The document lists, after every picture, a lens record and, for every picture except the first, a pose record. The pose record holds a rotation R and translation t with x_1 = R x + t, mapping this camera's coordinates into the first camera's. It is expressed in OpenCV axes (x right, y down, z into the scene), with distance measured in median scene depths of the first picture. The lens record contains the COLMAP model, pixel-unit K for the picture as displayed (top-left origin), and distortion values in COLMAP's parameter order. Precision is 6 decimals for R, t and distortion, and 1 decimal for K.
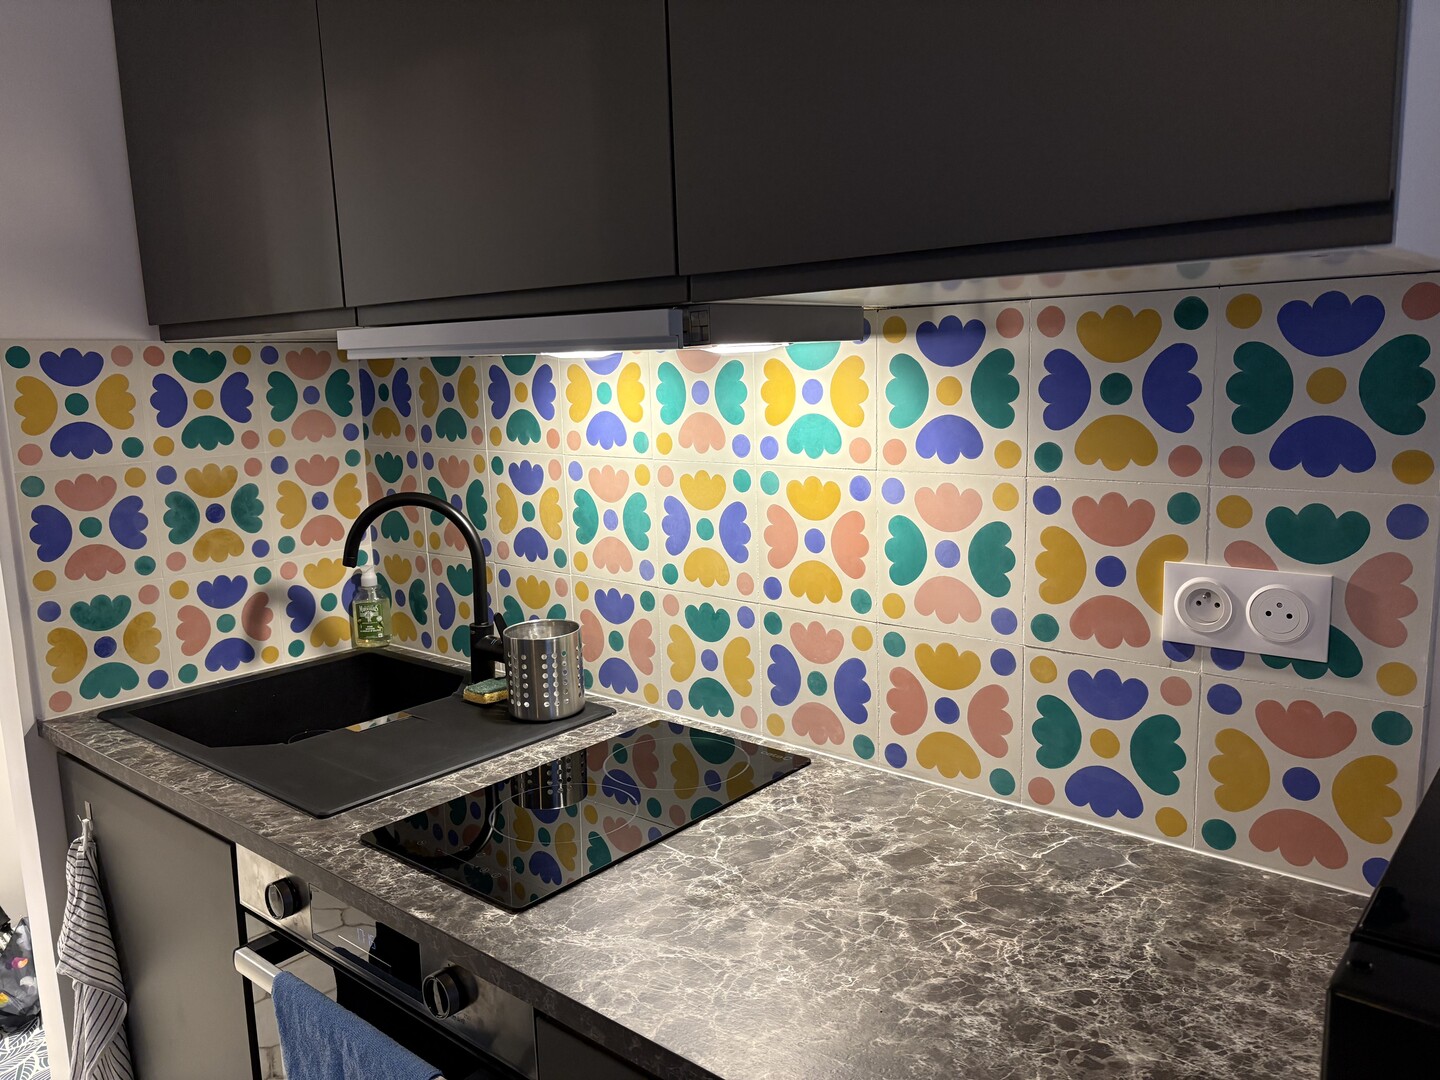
lens RADIAL K [[1084.9, 0, 722.3], [0, 1084.9, 542.6], [0, 0, 1]] dist [0.043599, -0.029533]
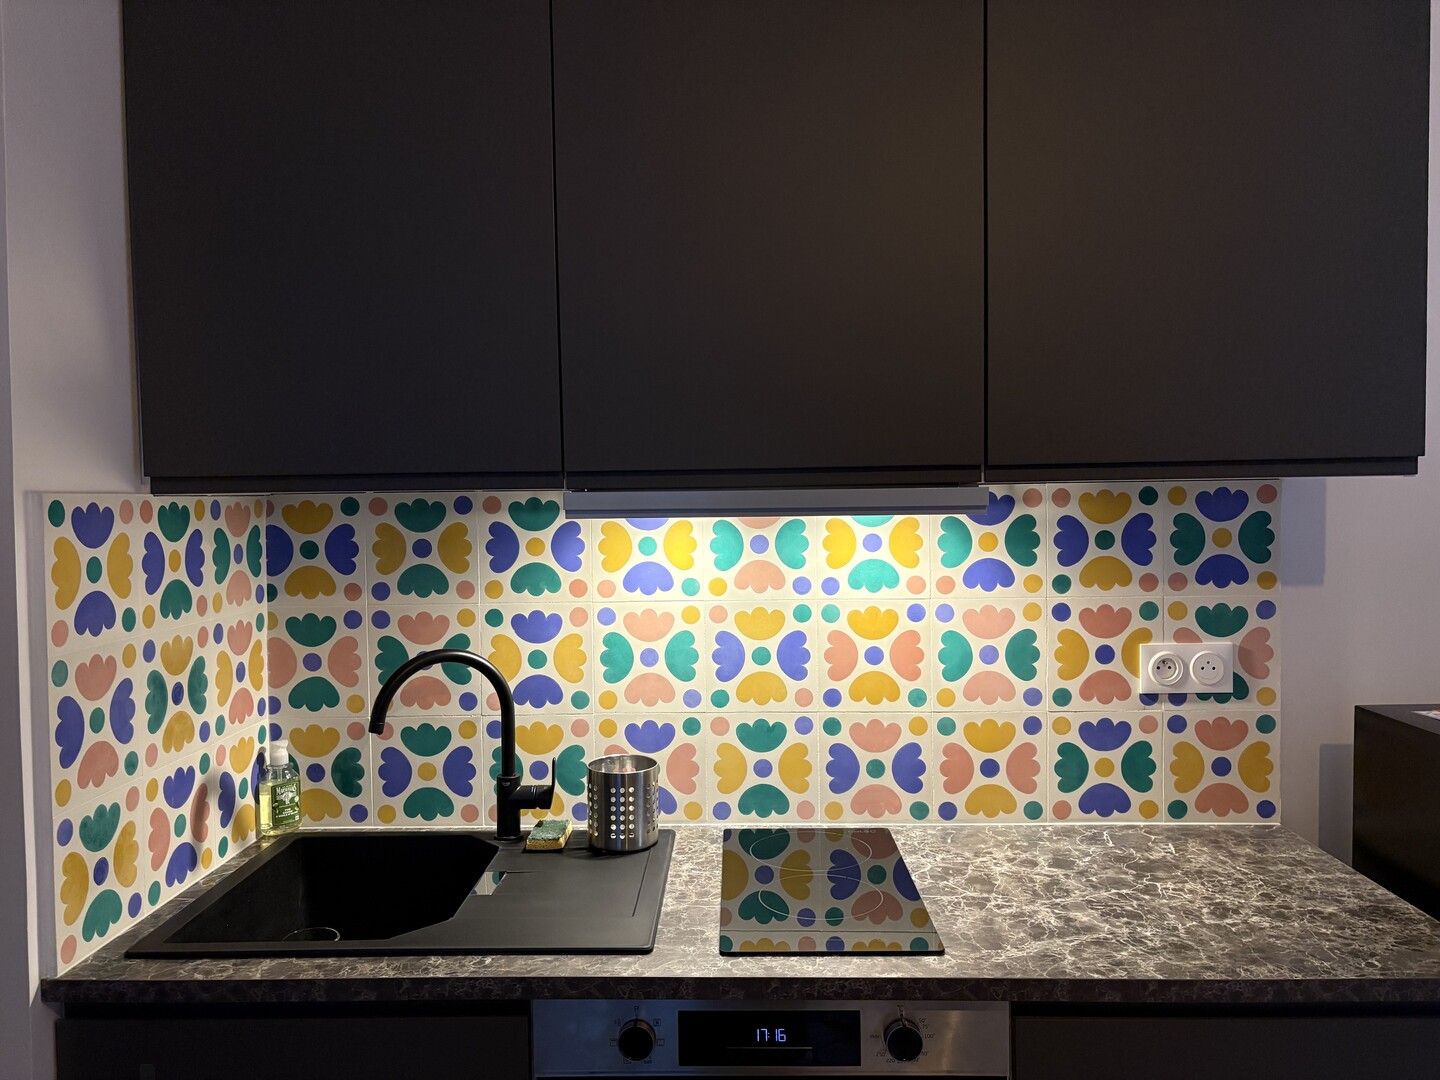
lens RADIAL K [[1084.9, 0, 720.6], [0, 1084.9, 533.4], [0, 0, 1]] dist [0.043599, -0.029533]
pose [[0.778125, -0.004442, 0.628094, -0.988440], [0.094865, 0.989335, -0.110527, -0.023095], [-0.620905, 0.145588, 0.770248, 0.095164]]
